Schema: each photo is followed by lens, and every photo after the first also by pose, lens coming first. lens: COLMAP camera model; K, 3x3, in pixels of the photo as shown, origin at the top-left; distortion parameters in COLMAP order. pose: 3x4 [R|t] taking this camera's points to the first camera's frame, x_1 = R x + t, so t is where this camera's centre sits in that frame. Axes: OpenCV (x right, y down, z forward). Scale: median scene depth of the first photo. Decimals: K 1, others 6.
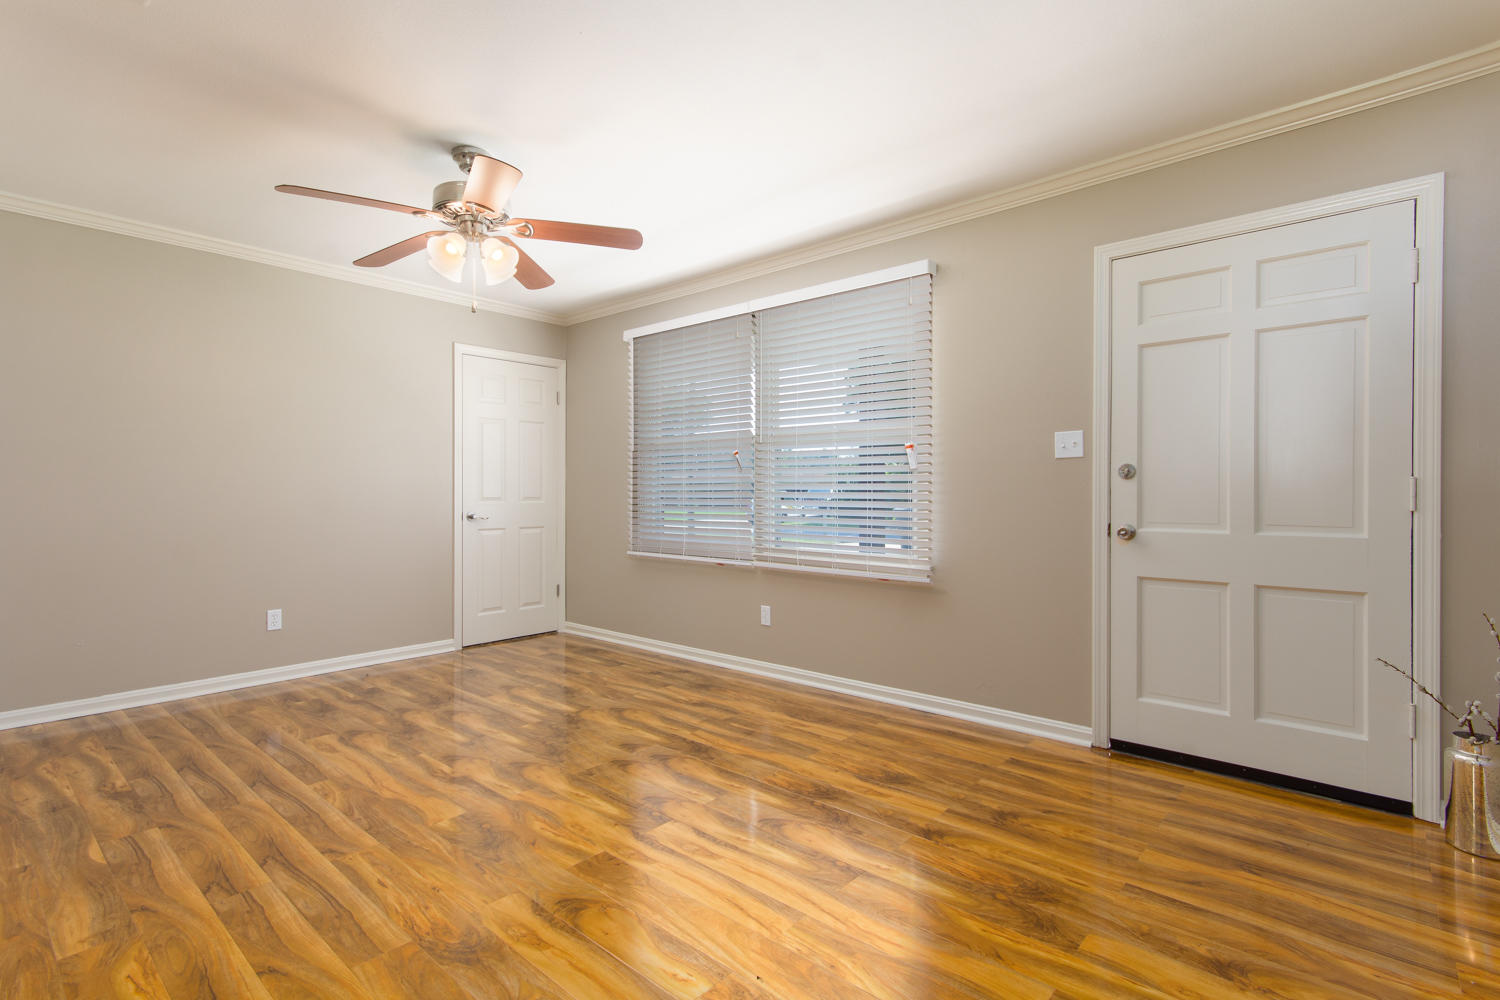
lens RADIAL K [[700.8, 0, 738.2], [0, 700.8, 494.1], [0, 0, 1]] dist [0.005623, 0.000494]
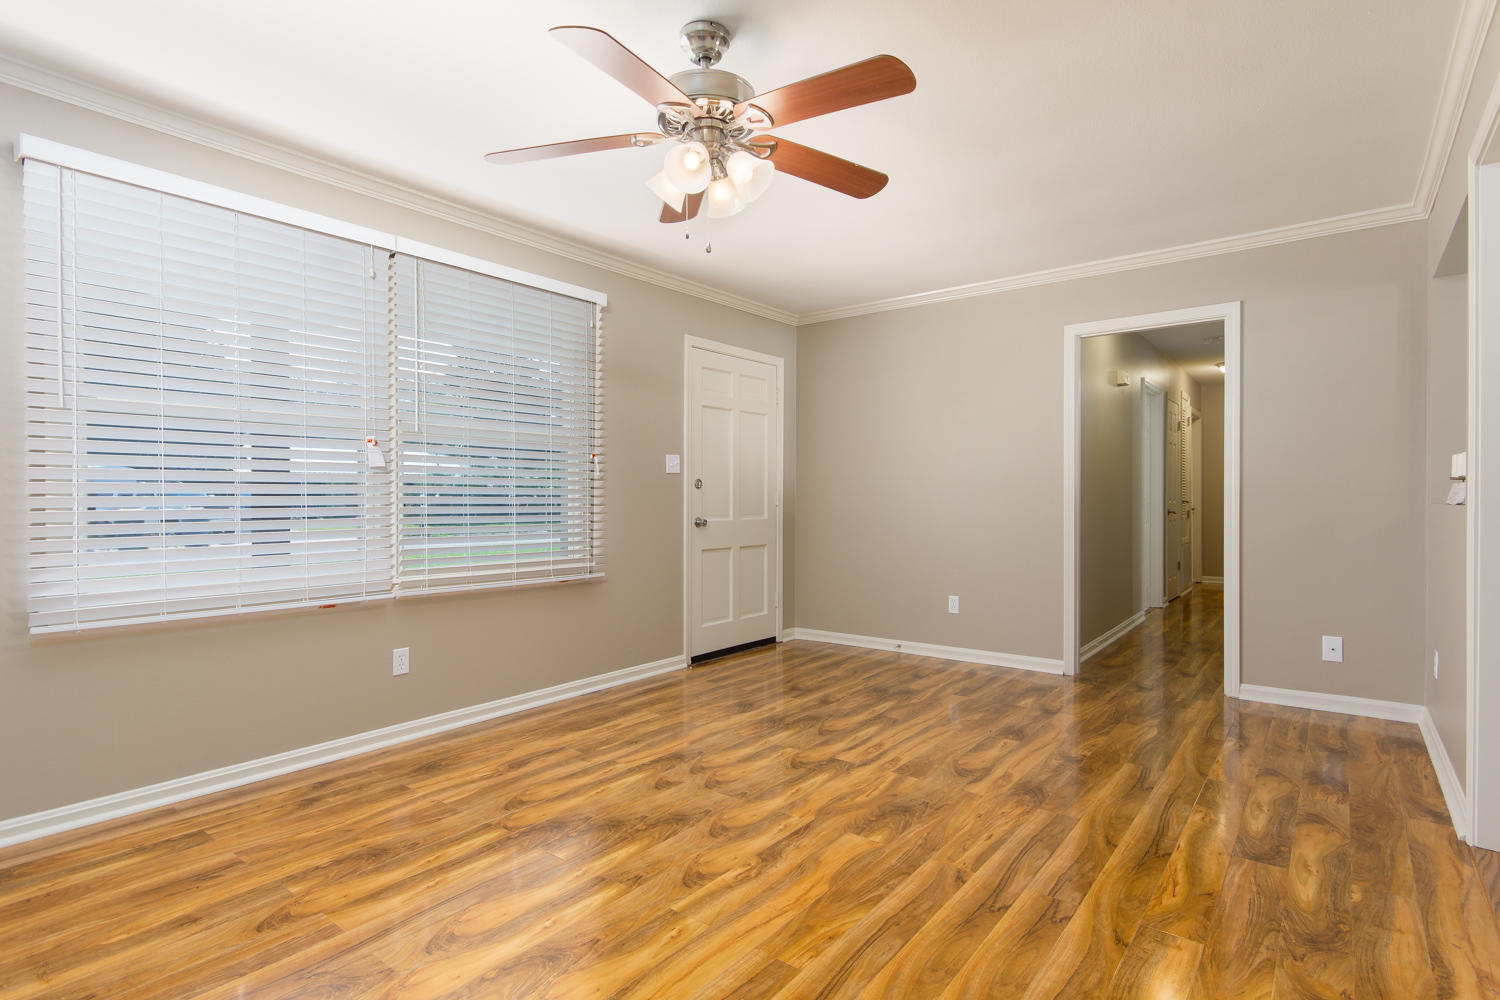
lens RADIAL K [[761.9, 0, 752.0], [0, 761.9, 499.4], [0, 0, 1]] dist [0.004182, -0.000355]
pose [[-0.062659, -0.002734, 0.998031, -1.229125], [0.002835, 0.999992, 0.002918, -0.002087], [-0.998031, 0.003012, -0.062651, 1.042599]]
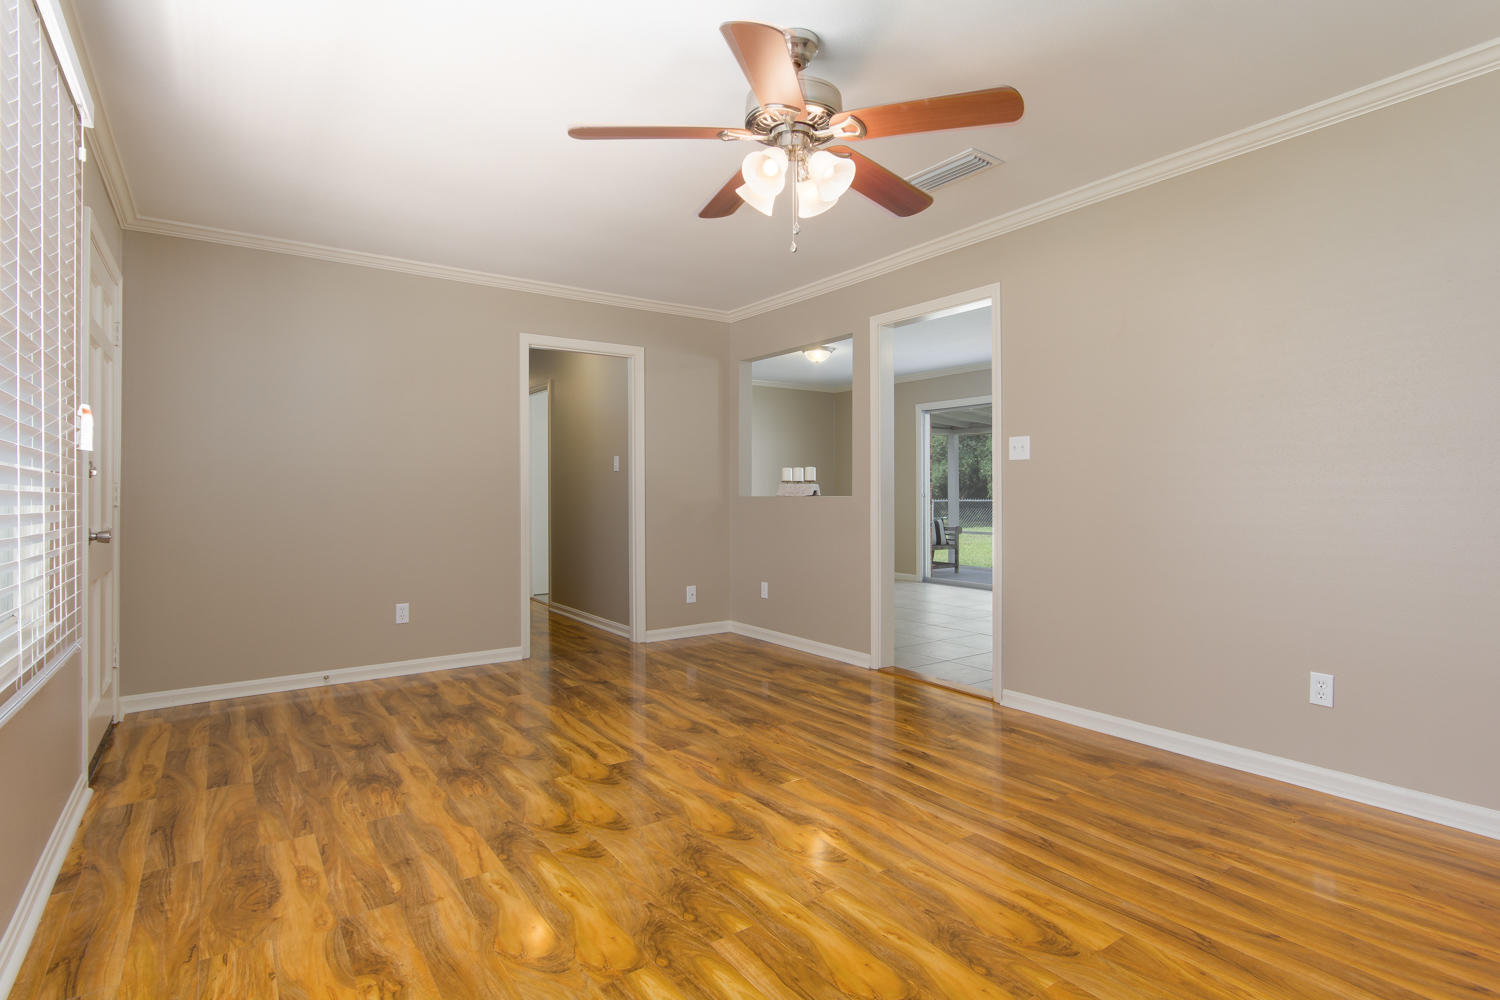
lens RADIAL K [[761.9, 0, 762.0], [0, 761.9, 497.4], [0, 0, 1]] dist [0.004182, -0.000355]
pose [[-0.978435, 0.002702, 0.206536, -0.529537], [0.004384, 0.999961, 0.007685, -0.001707], [-0.206507, 0.008425, -0.978409, 1.881226]]
